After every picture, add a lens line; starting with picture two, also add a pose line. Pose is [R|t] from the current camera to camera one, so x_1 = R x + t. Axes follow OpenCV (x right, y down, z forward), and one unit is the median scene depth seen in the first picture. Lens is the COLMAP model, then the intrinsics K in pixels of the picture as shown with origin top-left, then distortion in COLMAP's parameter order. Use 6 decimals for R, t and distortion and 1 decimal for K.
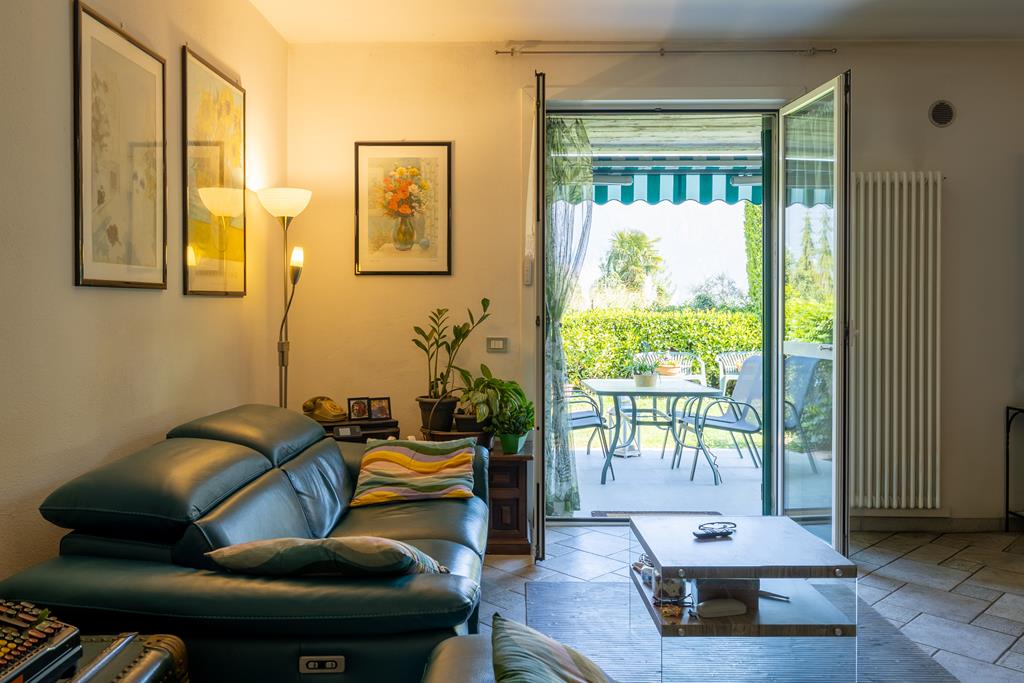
lens RADIAL K [[803.2, 0, 500.0], [0, 803.2, 318.0], [0, 0, 1]] dist [0.005684, -0.001536]
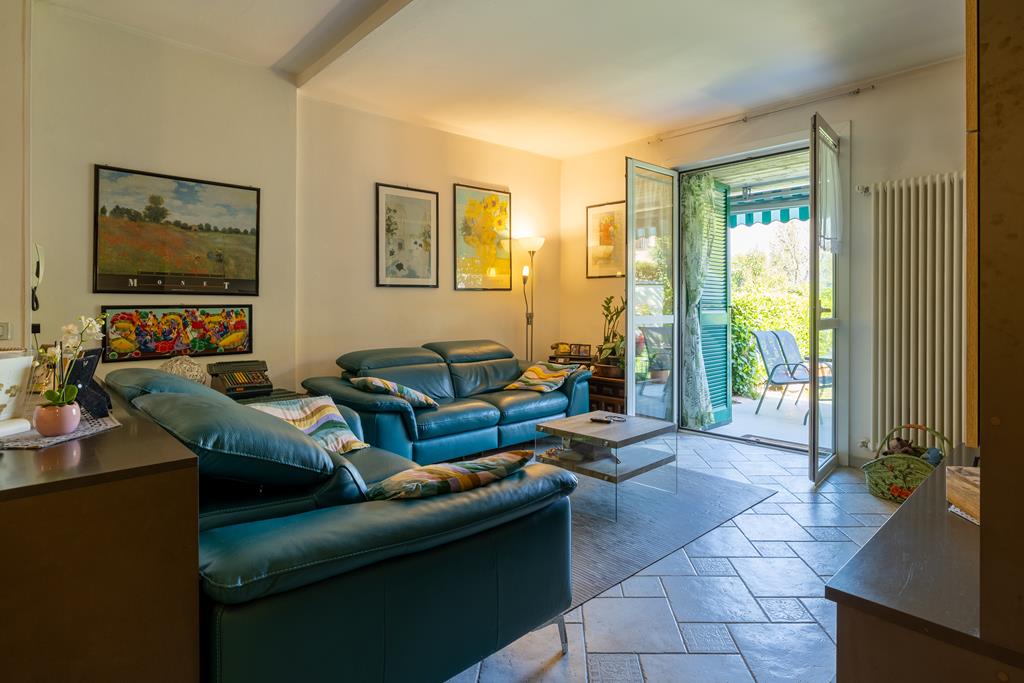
lens RADIAL K [[544.4, 0, 550.3], [0, 544.4, 302.7], [0, 0, 1]] dist [-0.007526, 0.005444]
pose [[0.717505, -0.002973, -0.696547, 0.664607], [-0.006245, 0.999923, -0.010701, 0.017117], [0.696525, 0.012028, 0.717432, 0.047107]]
